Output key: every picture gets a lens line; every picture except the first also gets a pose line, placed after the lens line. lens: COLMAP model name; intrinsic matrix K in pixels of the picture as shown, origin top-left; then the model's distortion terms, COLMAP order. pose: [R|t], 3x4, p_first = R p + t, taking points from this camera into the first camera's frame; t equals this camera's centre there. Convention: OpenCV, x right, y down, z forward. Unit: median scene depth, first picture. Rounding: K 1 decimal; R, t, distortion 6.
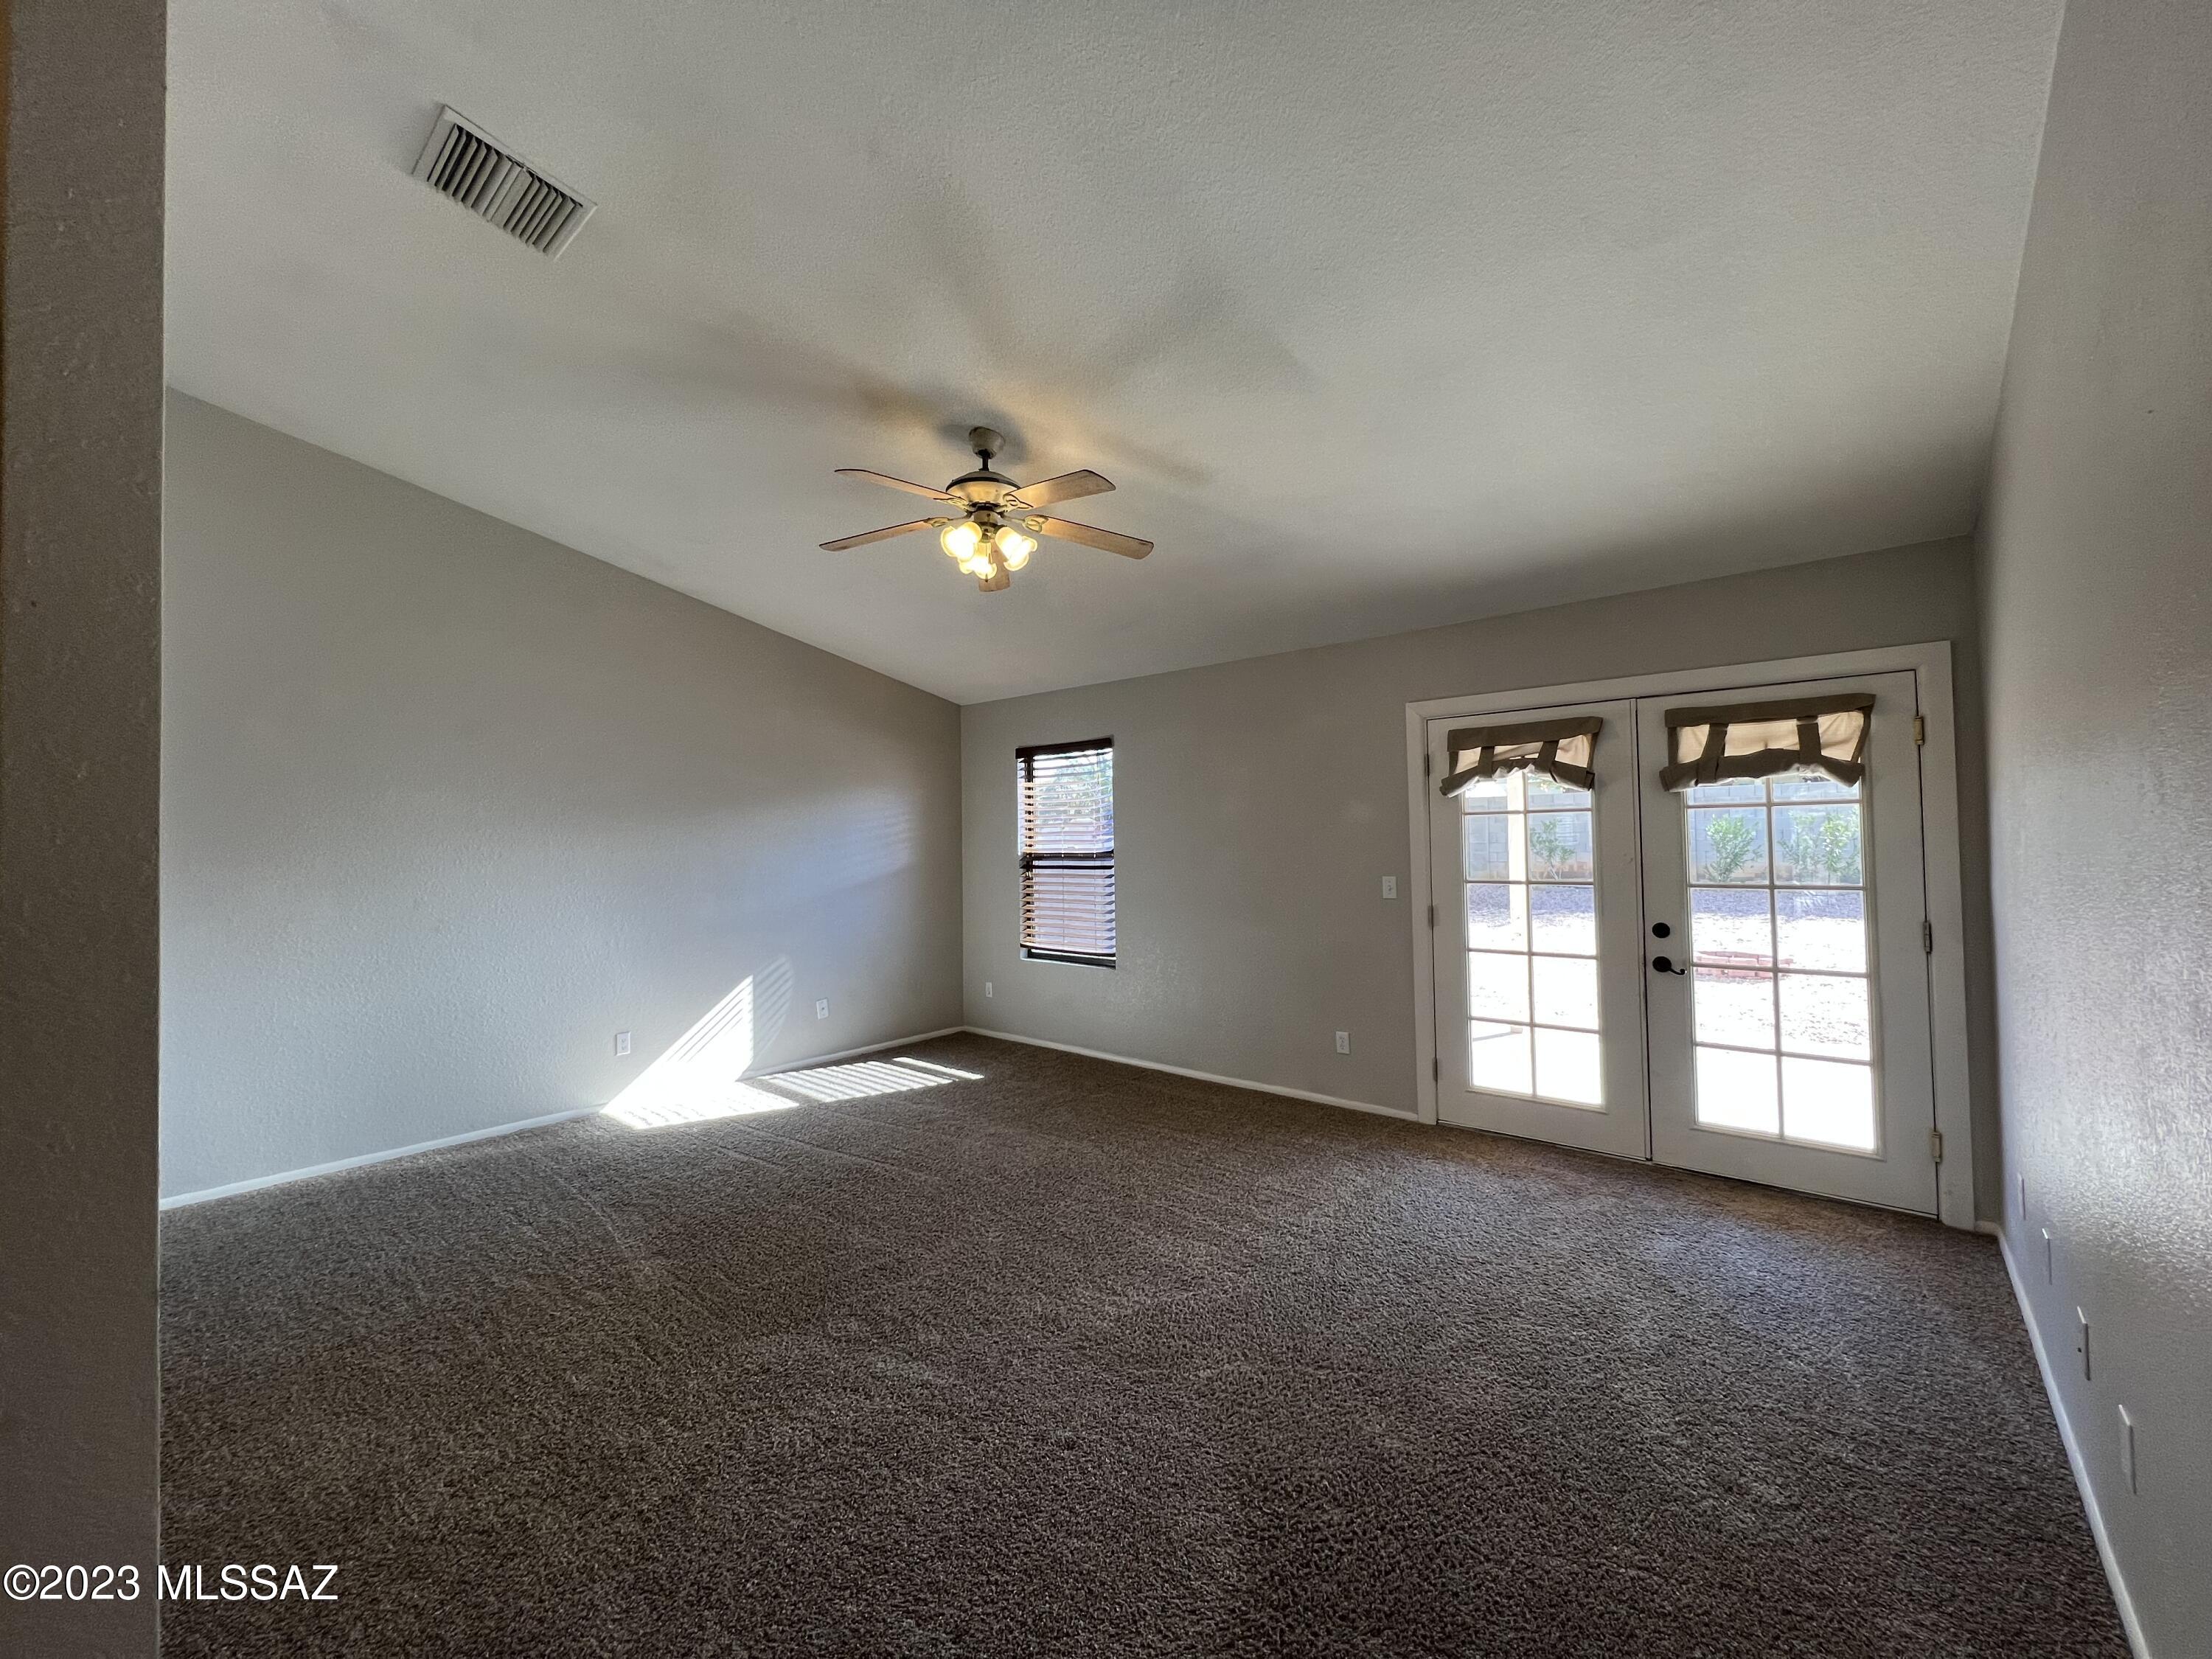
lens RADIAL K [[889.6, 0, 1098.0], [0, 889.6, 828.0], [0, 0, 1]] dist [0.004383, -0.000274]
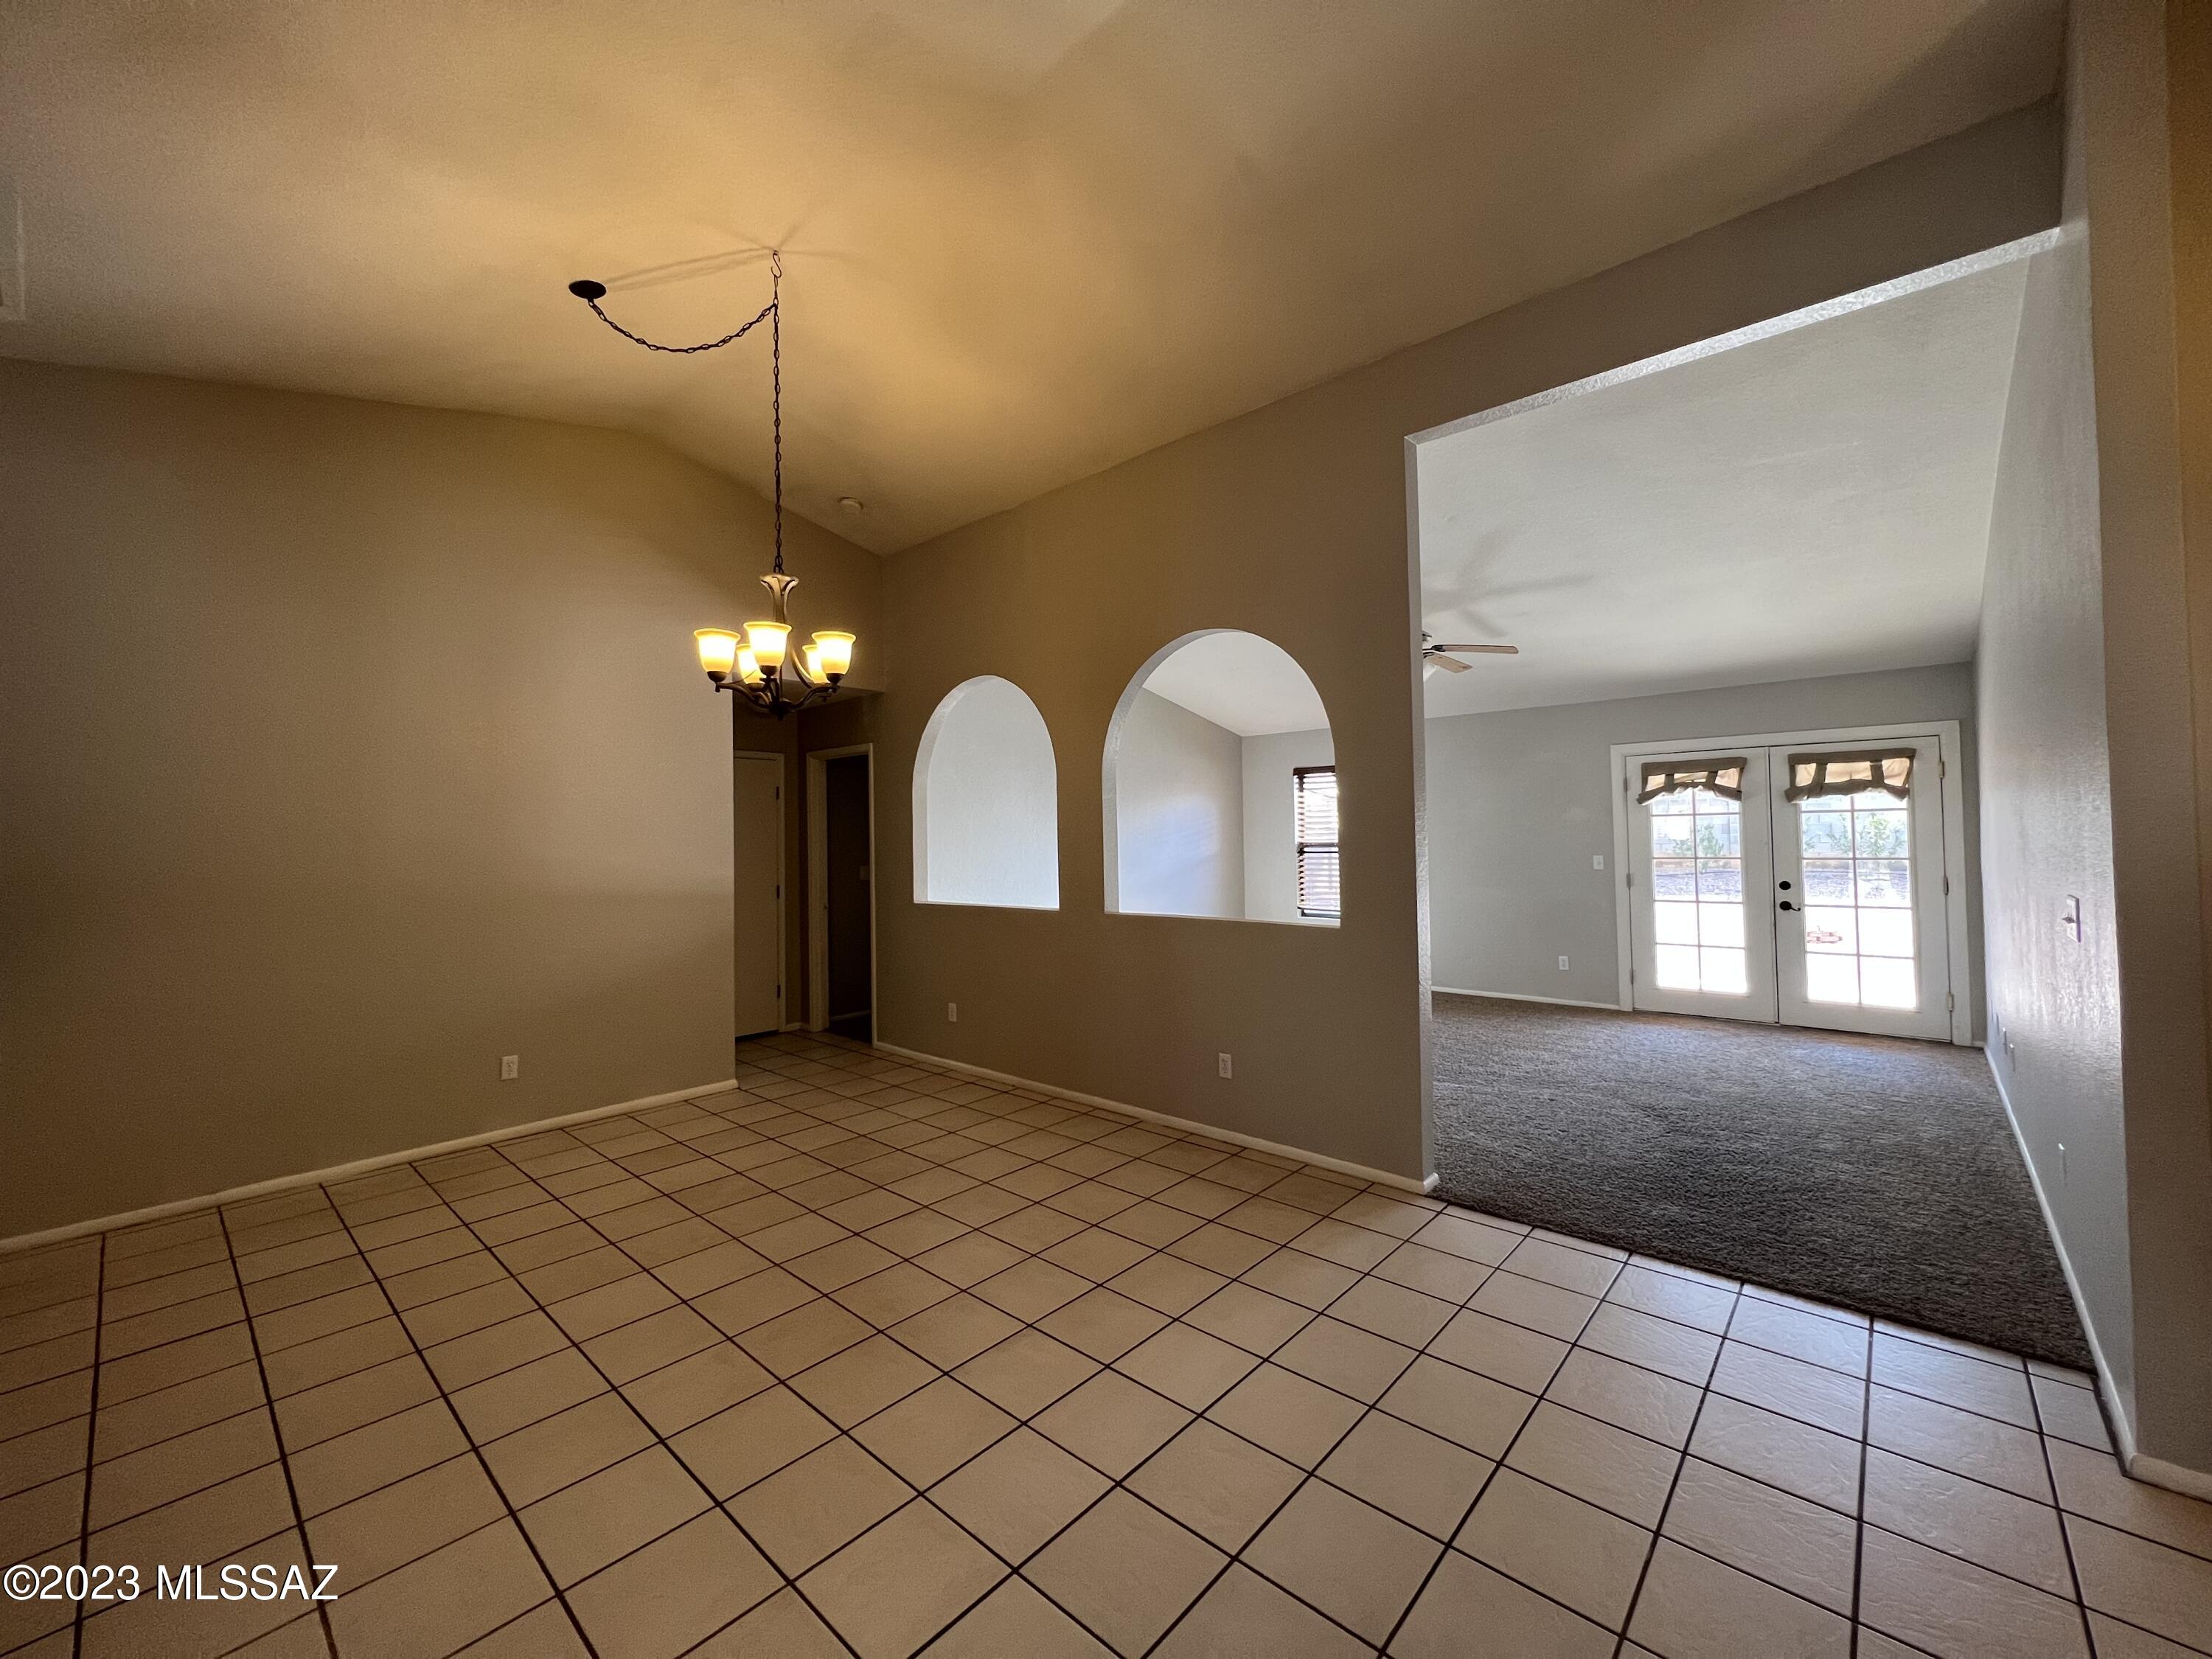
lens RADIAL K [[889.6, 0, 1097.8], [0, 889.6, 825.5], [0, 0, 1]] dist [0.004383, -0.000274]
pose [[0.999742, -0.001461, -0.022669, -0.600311], [0.001501, 0.999997, 0.001753, -0.002853], [0.022666, -0.001786, 0.999741, -0.681177]]
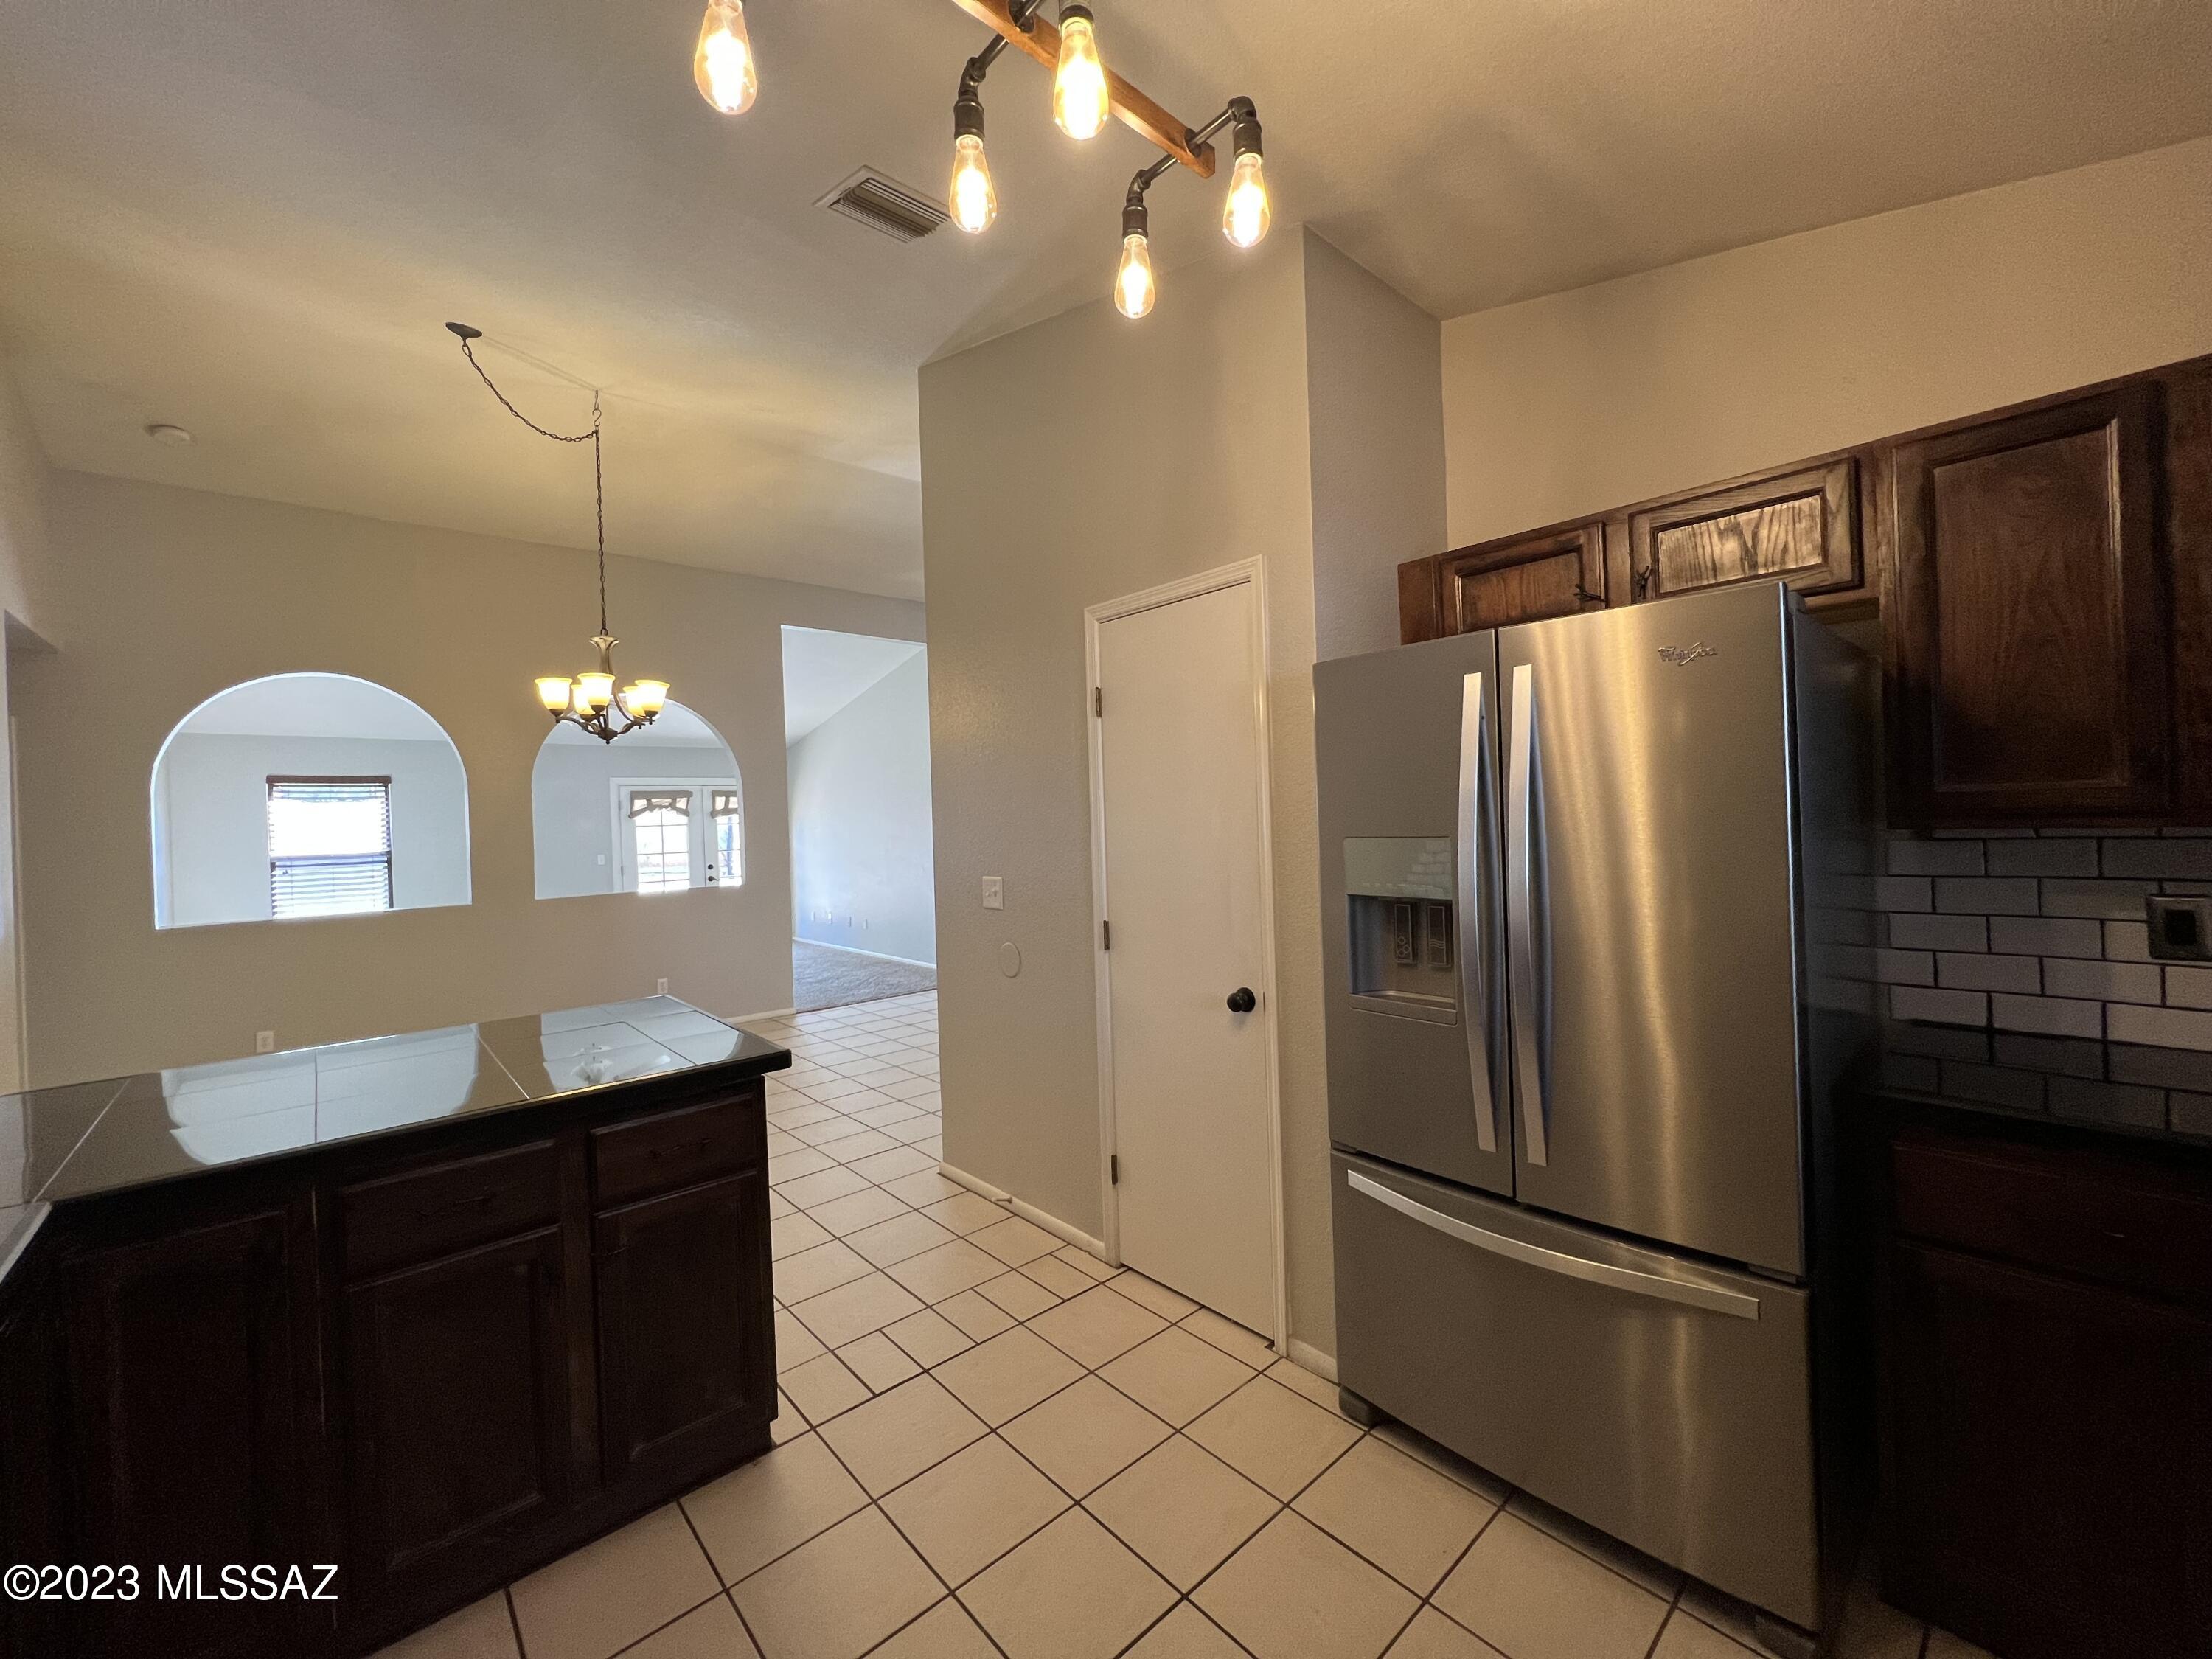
lens RADIAL K [[889.6, 0, 1105.2], [0, 889.6, 822.2], [0, 0, 1]] dist [0.004383, -0.000274]
pose [[0.130163, 0.006850, 0.991469, -1.969439], [0.019369, 0.999768, -0.009451, 0.021339], [-0.991303, 0.020434, 0.130000, -0.609725]]
